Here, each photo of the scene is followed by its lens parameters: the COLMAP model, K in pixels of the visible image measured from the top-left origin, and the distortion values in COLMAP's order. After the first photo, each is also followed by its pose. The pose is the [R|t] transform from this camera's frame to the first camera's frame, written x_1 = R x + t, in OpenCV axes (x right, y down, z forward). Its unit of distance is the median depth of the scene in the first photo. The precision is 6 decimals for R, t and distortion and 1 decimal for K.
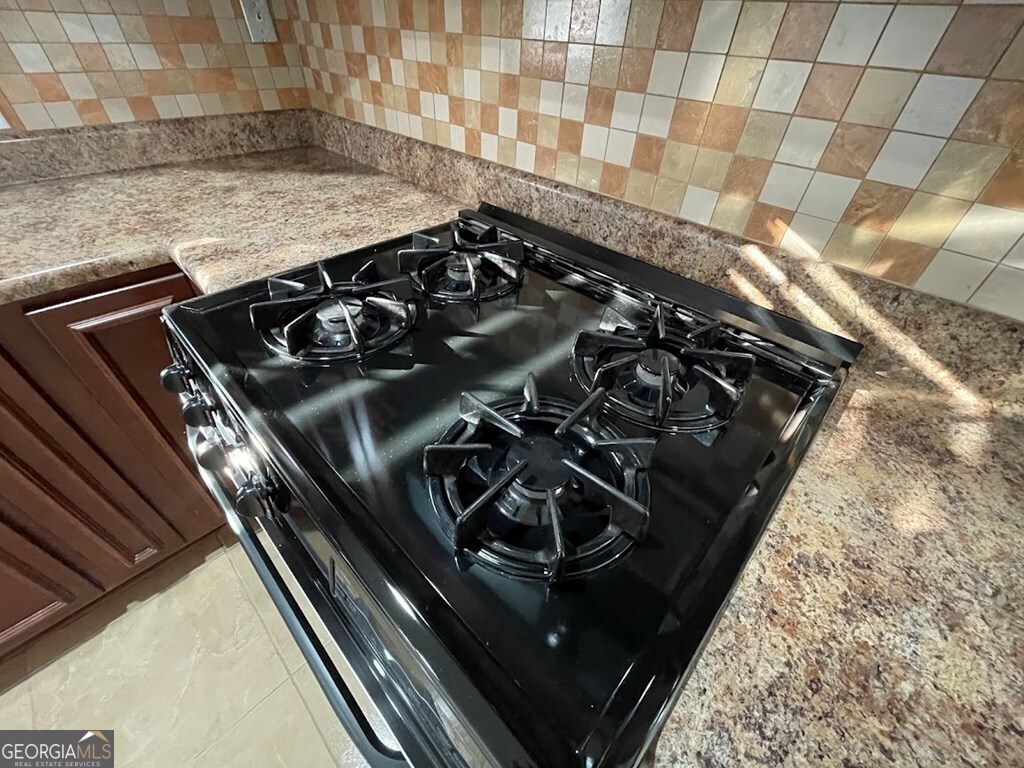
lens RADIAL K [[412.4, 0, 507.1], [0, 412.4, 378.4], [0, 0, 1]] dist [-0.002089, 0.000461]
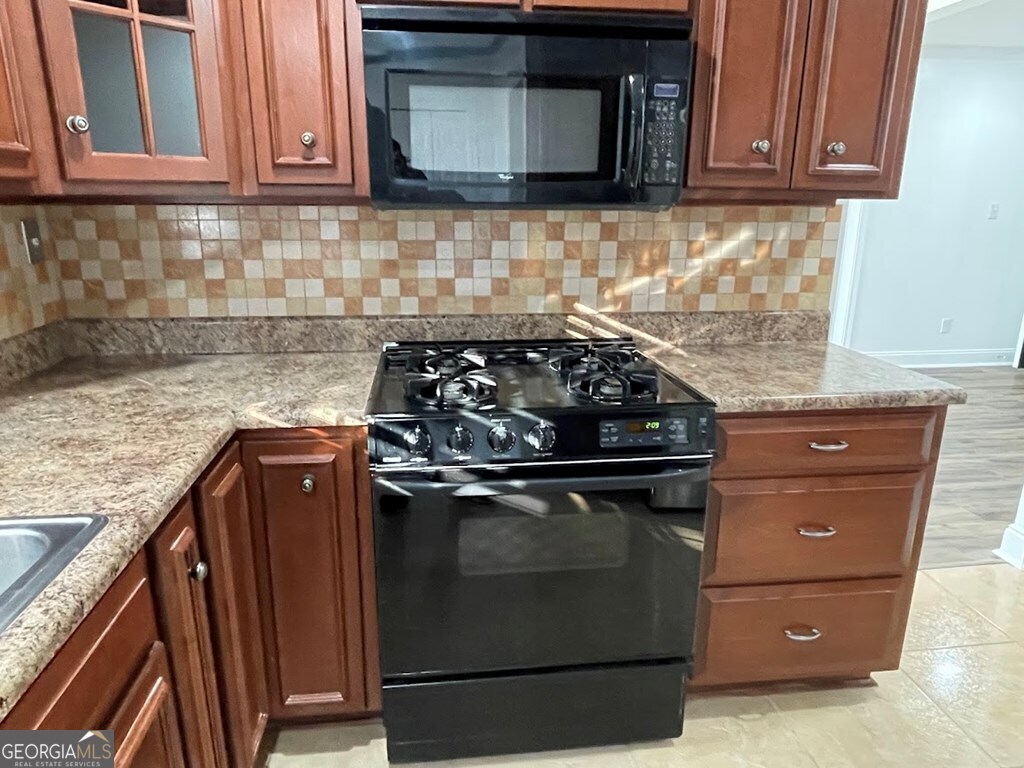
lens RADIAL K [[671.7, 0, 508.5], [0, 671.7, 391.4], [0, 0, 1]] dist [0.006514, -0.010992]
pose [[0.625074, -0.243833, 0.741504, -1.555518], [0.522149, 0.836739, -0.165012, 0.276636], [-0.580210, 0.490320, 0.650341, -0.570689]]
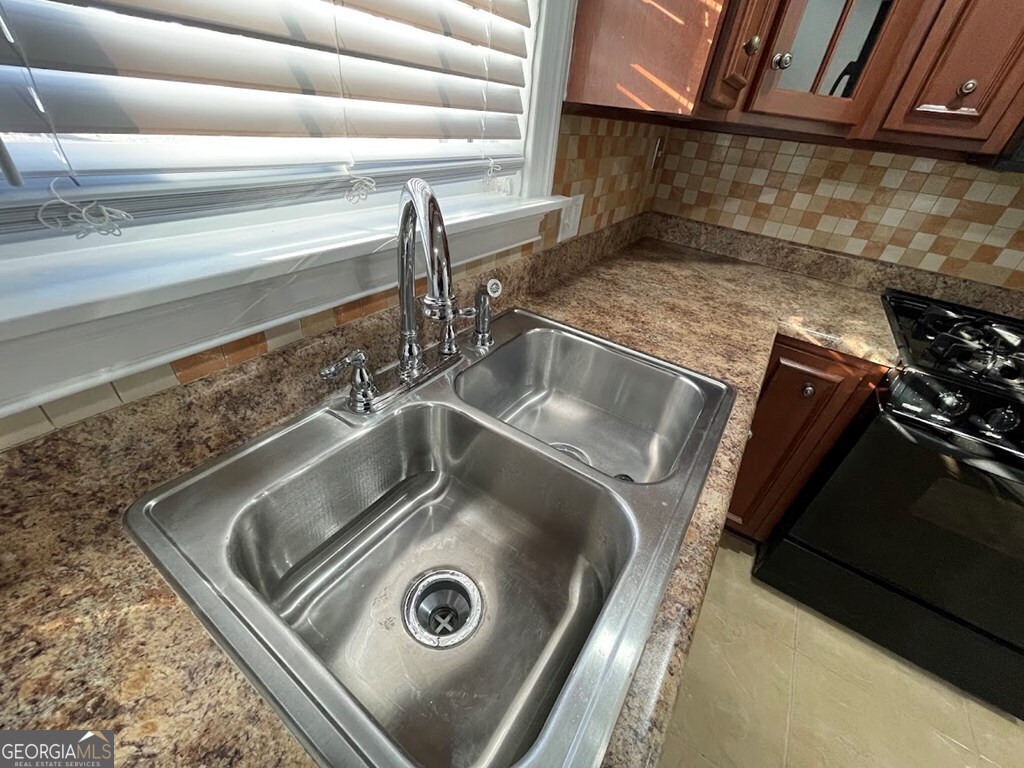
lens RADIAL K [[412.4, 0, 515.1], [0, 412.4, 380.1], [0, 0, 1]] dist [-0.002089, 0.000461]
pose [[0.980749, -0.048009, 0.189280, -1.872231], [0.069274, 0.991802, -0.107380, -0.029593], [-0.182573, 0.118425, 0.976034, -0.201417]]
